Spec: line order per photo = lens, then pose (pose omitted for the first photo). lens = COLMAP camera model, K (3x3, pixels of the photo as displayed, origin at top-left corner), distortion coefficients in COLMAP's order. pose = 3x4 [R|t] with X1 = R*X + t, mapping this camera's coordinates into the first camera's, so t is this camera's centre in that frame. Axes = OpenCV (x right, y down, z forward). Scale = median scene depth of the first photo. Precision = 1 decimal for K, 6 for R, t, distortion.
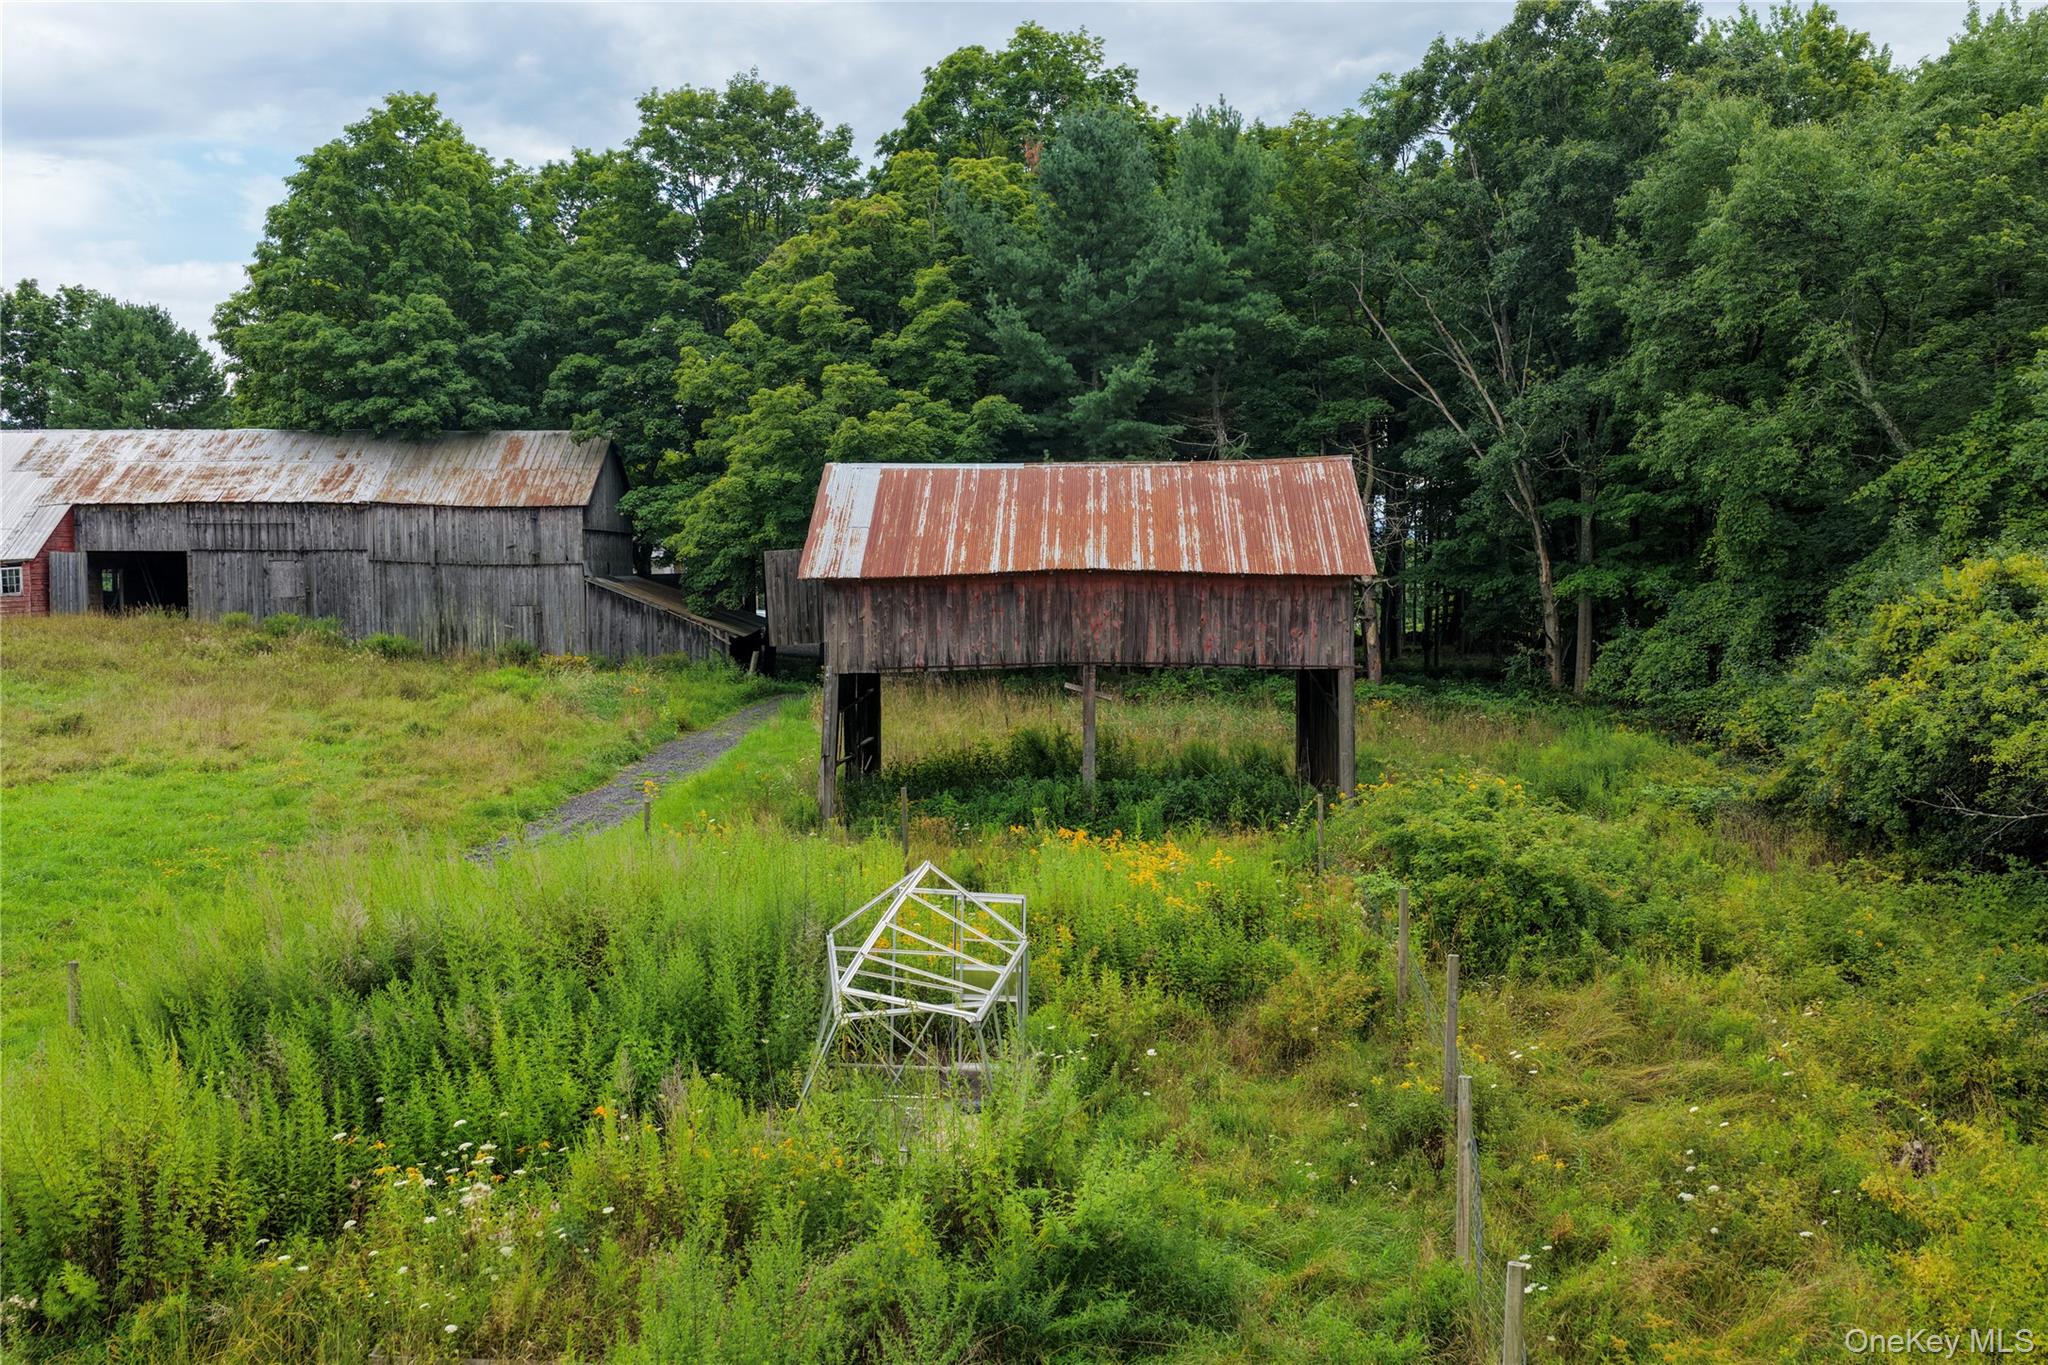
lens RADIAL K [[1648.6, 0, 1024.5], [0, 1648.6, 681.2], [0, 0, 1]] dist [-0.005433, 0.020955]
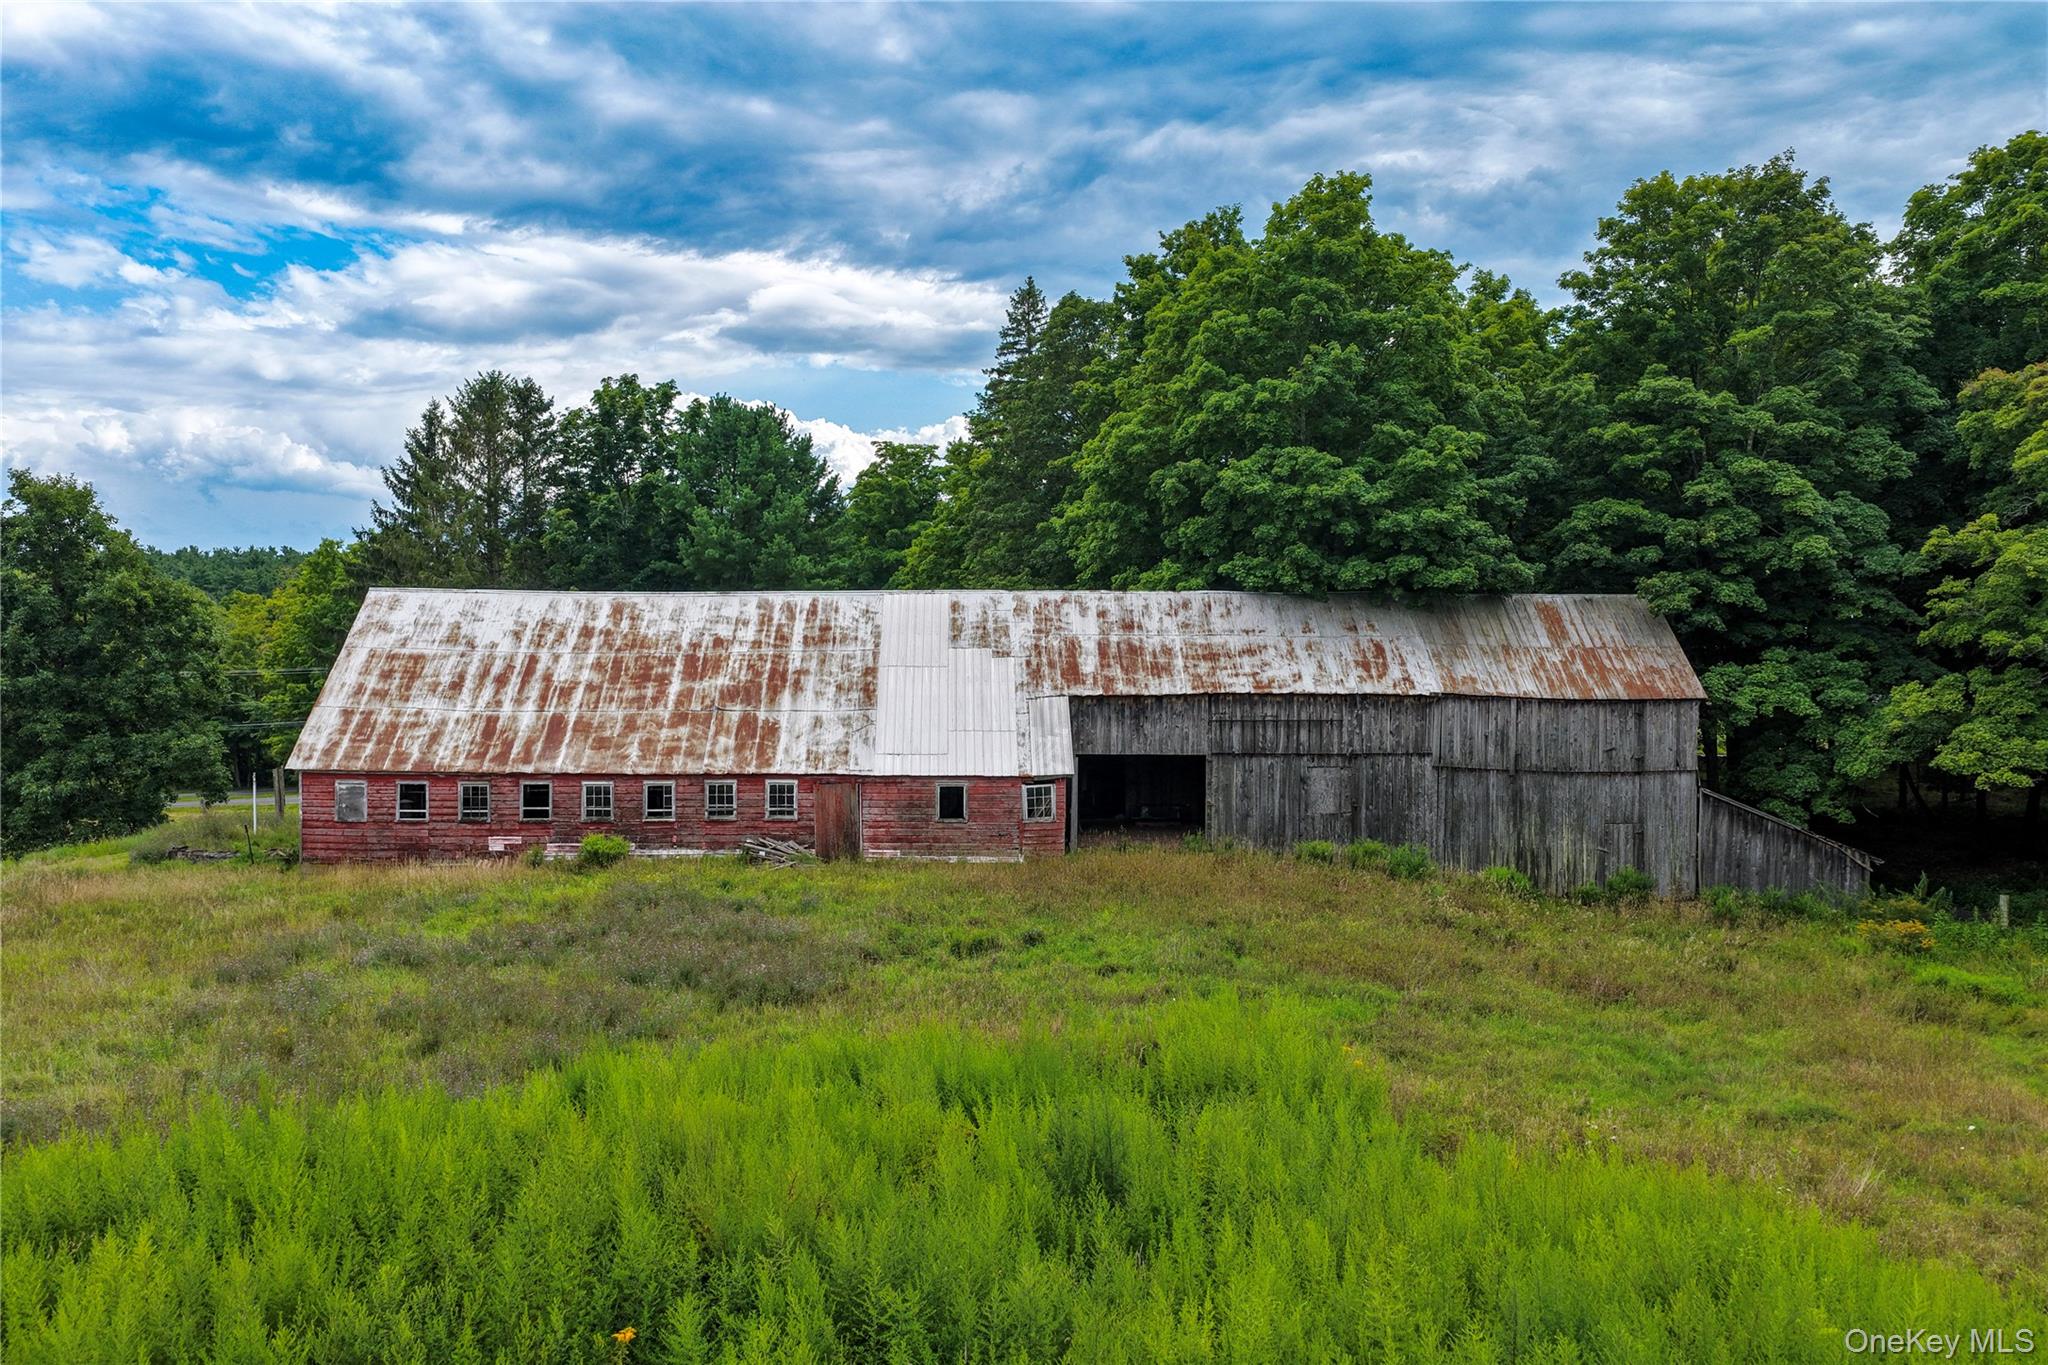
lens RADIAL K [[1648.6, 0, 1019.6], [0, 1648.6, 708.4], [0, 0, 1]] dist [-0.005433, 0.020955]
pose [[0.999164, 0.002372, 0.040810, -0.628153], [-0.002282, 0.999995, -0.002242, -0.099128], [-0.040815, 0.002147, 0.999164, 0.217197]]
